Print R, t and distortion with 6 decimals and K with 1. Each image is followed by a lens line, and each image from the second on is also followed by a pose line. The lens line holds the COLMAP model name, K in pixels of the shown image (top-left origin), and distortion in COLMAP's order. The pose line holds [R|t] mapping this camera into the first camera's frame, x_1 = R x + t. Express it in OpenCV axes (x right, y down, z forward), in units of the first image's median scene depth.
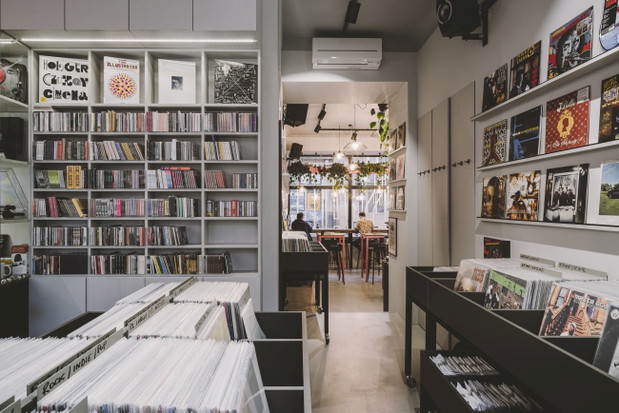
lens RADIAL K [[369.8, 0, 309.5], [0, 369.8, 206.5], [0, 0, 1]] dist [0.000643, 0.000243]
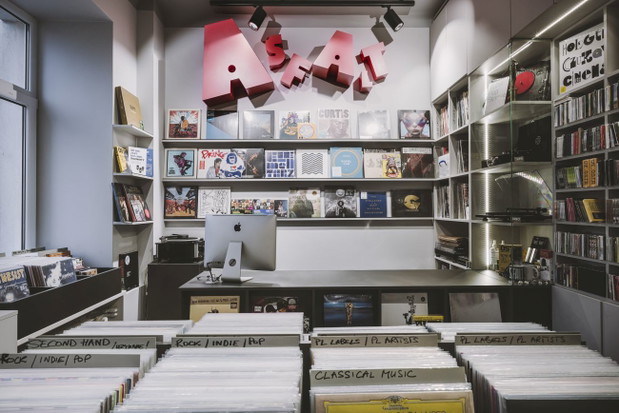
lens RADIAL K [[369.8, 0, 309.5], [0, 369.8, 206.5], [0, 0, 1]] dist [0.000643, 0.000243]
pose [[-0.000325, -0.004880, -0.999988, 0.173216], [-0.000028, 0.999988, -0.004880, -0.002133], [1.000000, 0.000026, -0.000325, 0.387383]]
